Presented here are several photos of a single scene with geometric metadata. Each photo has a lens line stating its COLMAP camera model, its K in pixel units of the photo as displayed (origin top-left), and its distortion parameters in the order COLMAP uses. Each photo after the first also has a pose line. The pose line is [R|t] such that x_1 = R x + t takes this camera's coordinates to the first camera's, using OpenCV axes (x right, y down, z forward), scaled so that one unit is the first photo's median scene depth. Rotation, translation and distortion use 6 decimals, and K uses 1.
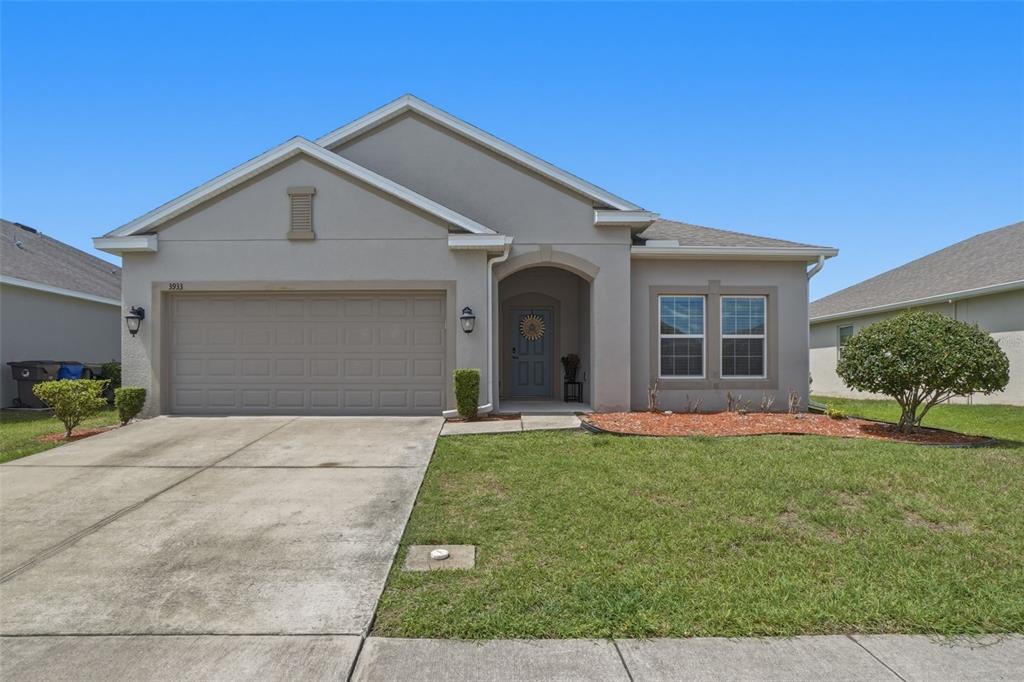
lens RADIAL K [[523.2, 0, 494.4], [0, 523.2, 376.4], [0, 0, 1]] dist [-0.017830, 0.003400]
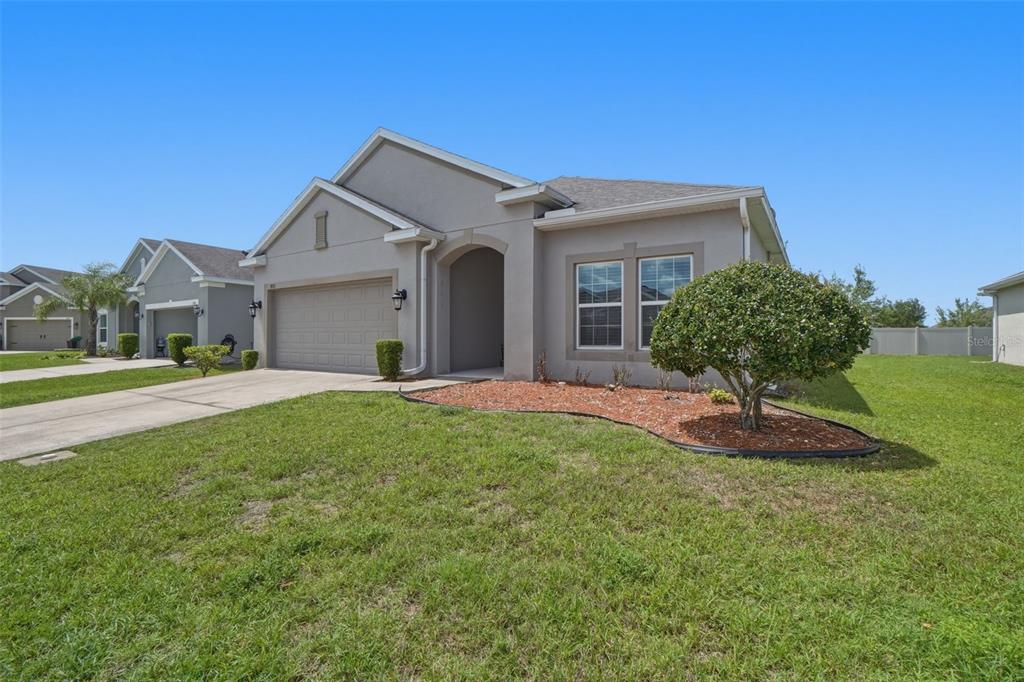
lens RADIAL K [[481.5, 0, 514.7], [0, 481.5, 341.3], [0, 0, 1]] dist [-0.023530, 0.012048]
pose [[0.832448, 0.003345, -0.554093, 0.775470], [-0.007233, 0.999962, -0.004829, -0.005079], [0.554055, 0.008028, 0.832441, 0.194864]]
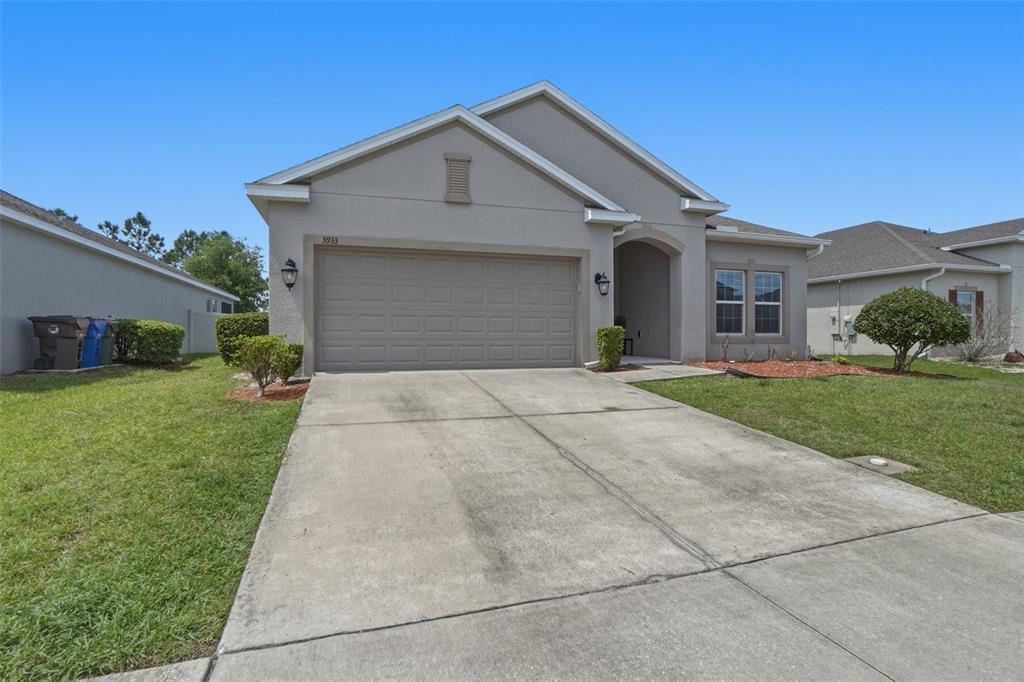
lens RADIAL K [[481.5, 0, 503.5], [0, 481.5, 331.2], [0, 0, 1]] dist [-0.023530, 0.012048]
pose [[0.957608, 0.002828, 0.288059, -0.542981], [0.000122, 0.999948, -0.010221, 0.006341], [-0.288073, 0.009823, 0.957558, 0.046238]]
